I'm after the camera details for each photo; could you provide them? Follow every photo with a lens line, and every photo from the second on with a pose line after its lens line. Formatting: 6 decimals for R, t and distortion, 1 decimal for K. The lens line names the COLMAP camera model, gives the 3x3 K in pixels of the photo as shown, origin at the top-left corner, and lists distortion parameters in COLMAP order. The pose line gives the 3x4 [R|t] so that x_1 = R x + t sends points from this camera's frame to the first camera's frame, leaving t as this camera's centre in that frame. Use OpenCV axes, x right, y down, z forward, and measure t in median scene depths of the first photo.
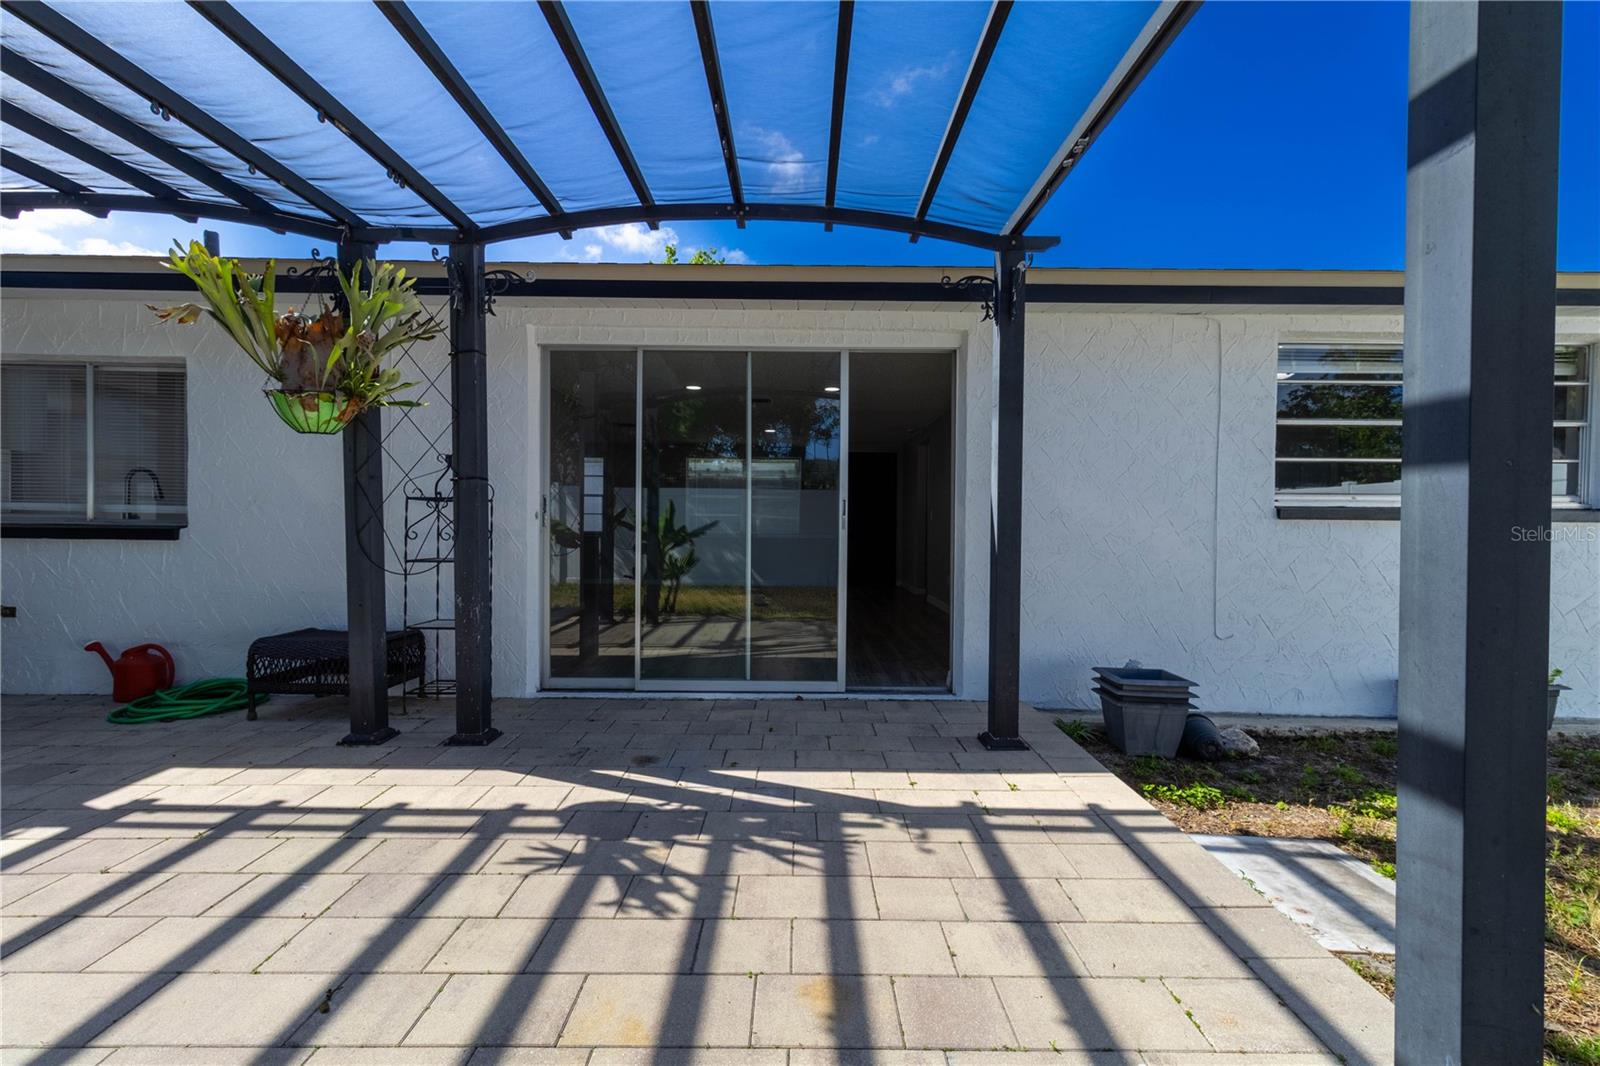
lens RADIAL K [[740.1, 0, 795.5], [0, 740.1, 549.1], [0, 0, 1]] dist [0.000698, 0.000804]
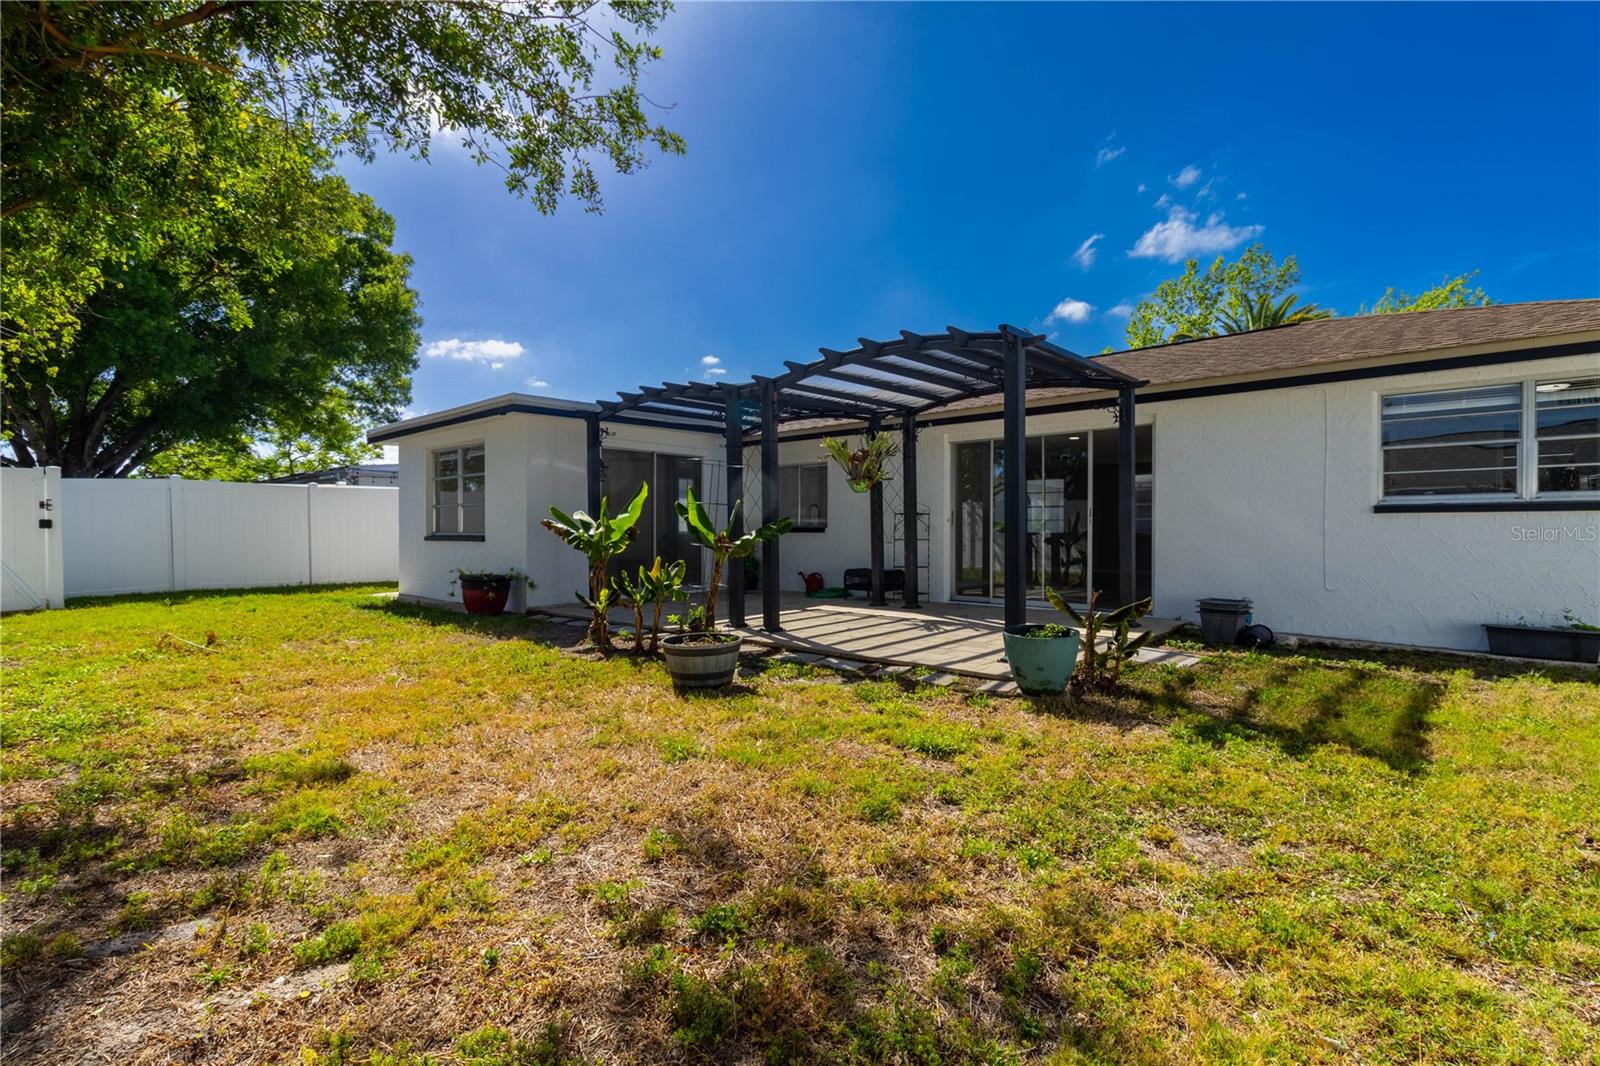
lens RADIAL K [[740.1, 0, 801.6], [0, 740.1, 533.3], [0, 0, 1]] dist [0.000698, 0.000804]
pose [[0.735960, -0.006117, -0.676997, 0.822731], [-0.002806, 0.999923, -0.012084, 0.021873], [0.677019, 0.010793, 0.735887, -0.916024]]
